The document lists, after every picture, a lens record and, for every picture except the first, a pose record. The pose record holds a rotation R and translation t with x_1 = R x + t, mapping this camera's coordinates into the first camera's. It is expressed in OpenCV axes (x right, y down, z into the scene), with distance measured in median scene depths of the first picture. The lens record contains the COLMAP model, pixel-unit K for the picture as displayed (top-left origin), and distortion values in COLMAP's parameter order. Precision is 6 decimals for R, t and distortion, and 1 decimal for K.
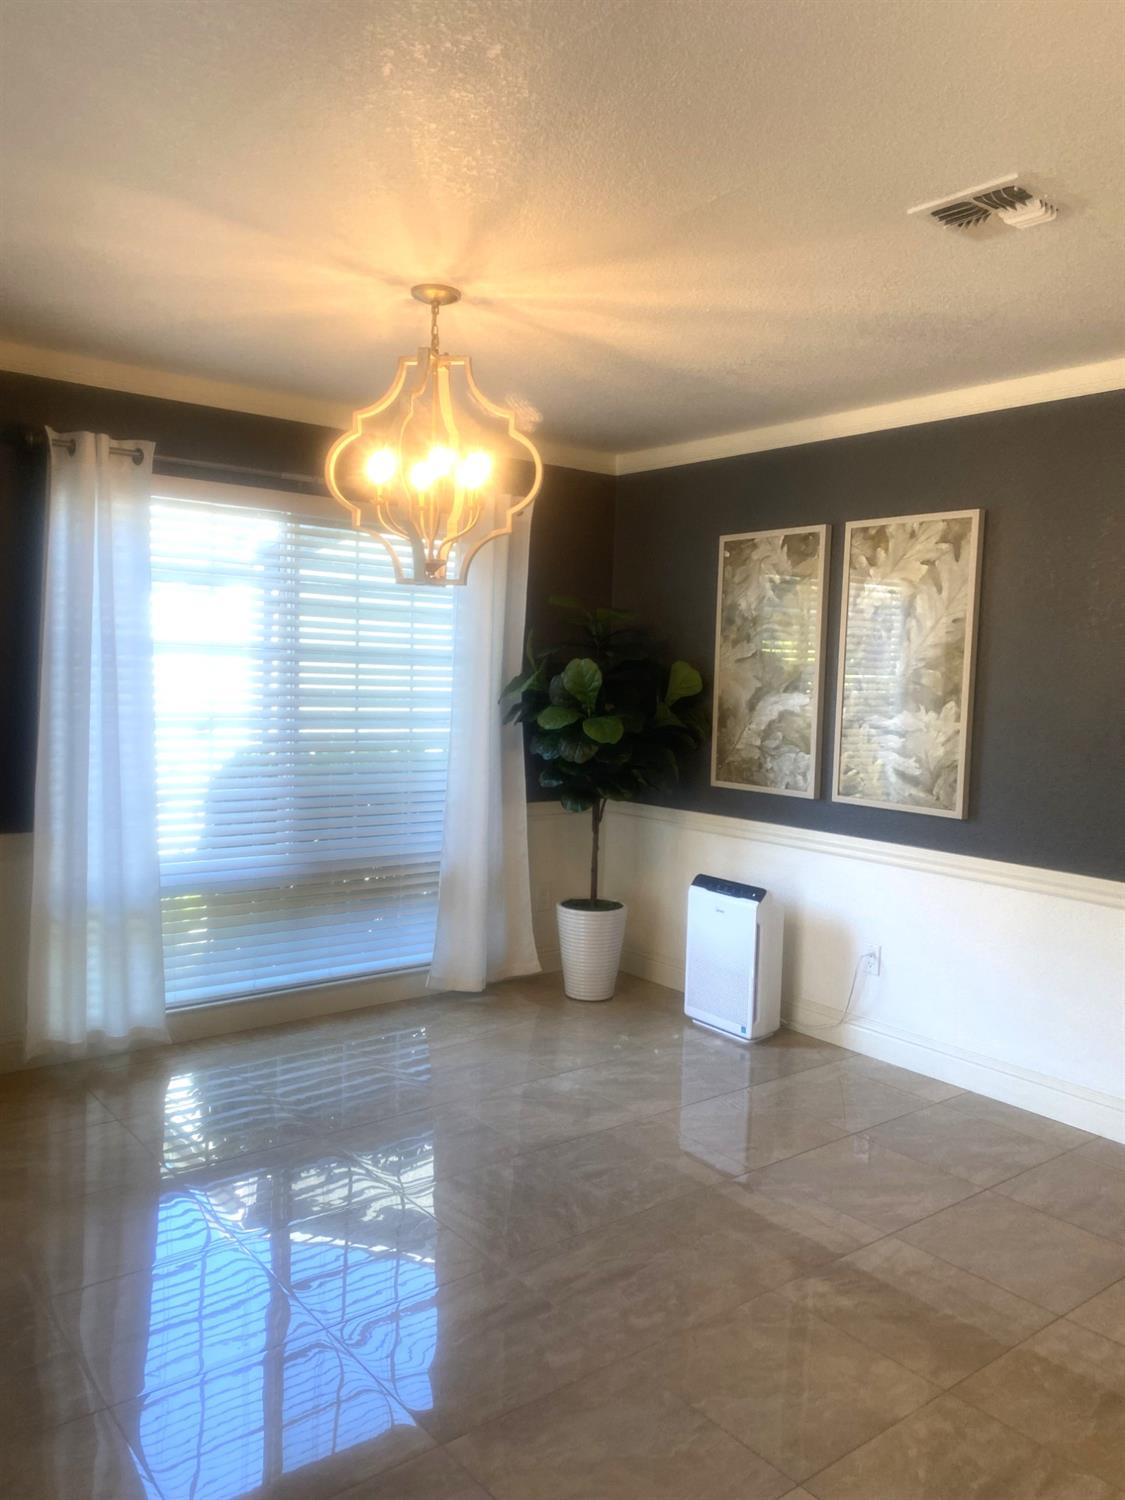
lens RADIAL K [[1146.3, 0, 557.9], [0, 1146.3, 743.9], [0, 0, 1]] dist [0.016049, 0.003136]
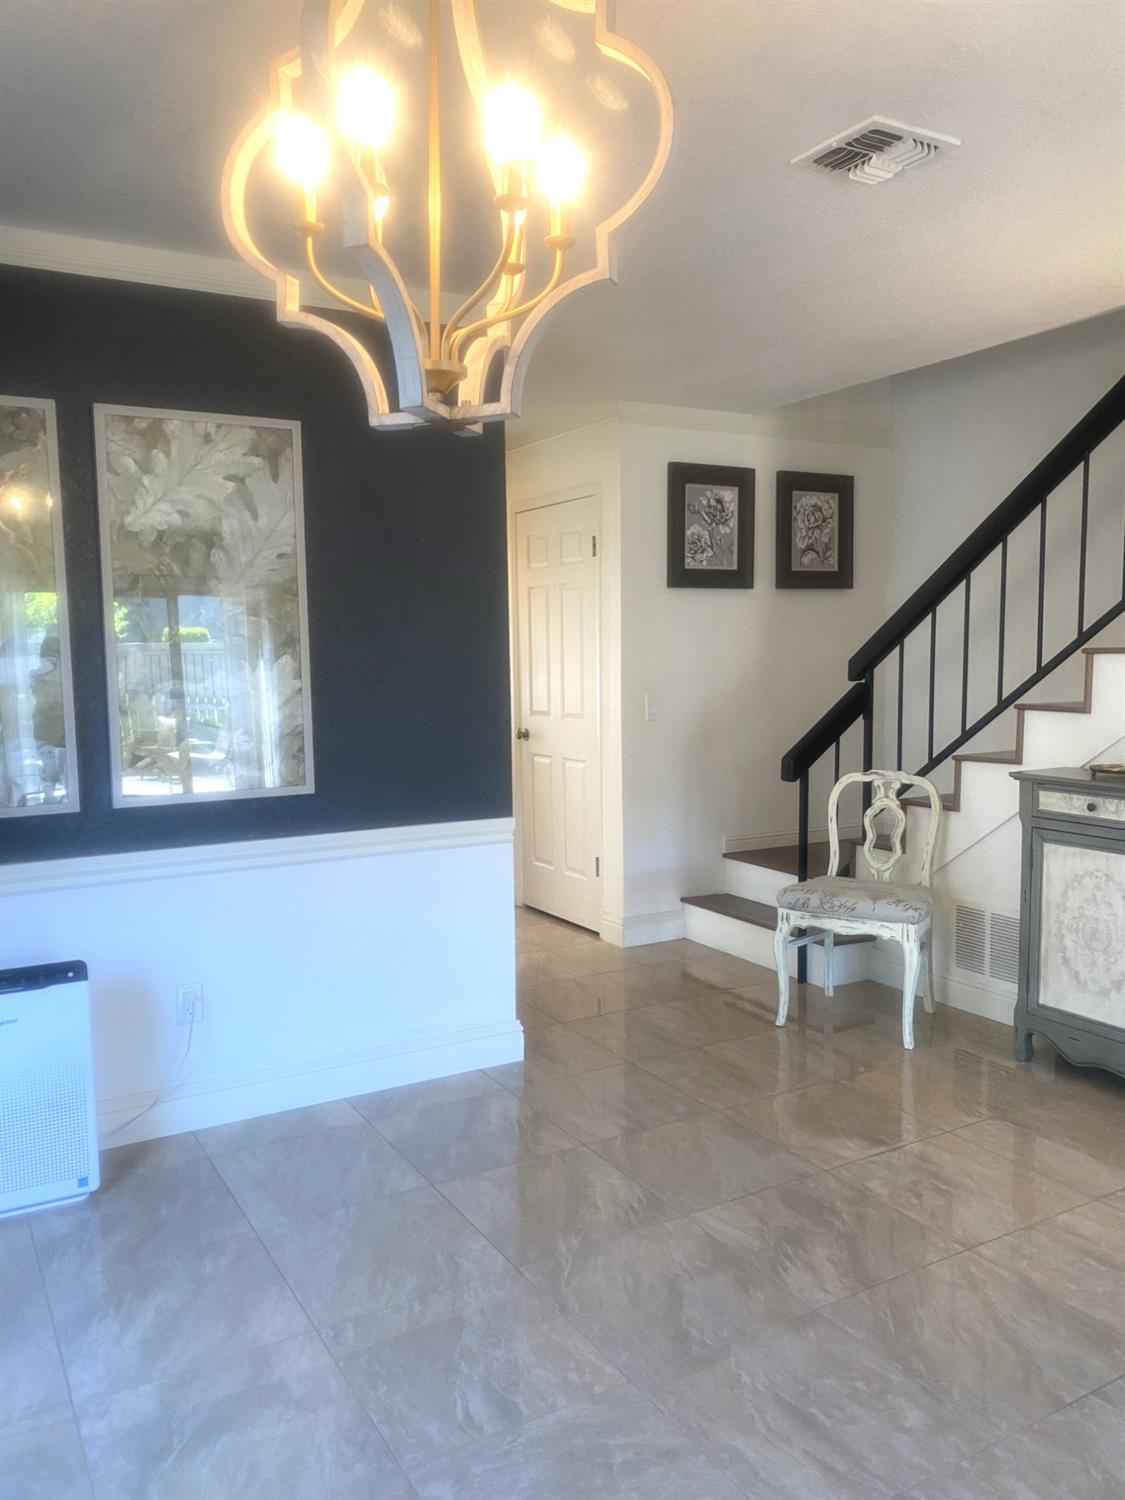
lens RADIAL K [[1146.3, 0, 560.4], [0, 1146.3, 751.3], [0, 0, 1]] dist [0.016049, 0.003136]
pose [[0.158774, -0.125850, 0.979261, -0.428748], [0.083670, 0.989990, 0.113663, -0.044458], [-0.983763, 0.063888, 0.167715, 0.659922]]
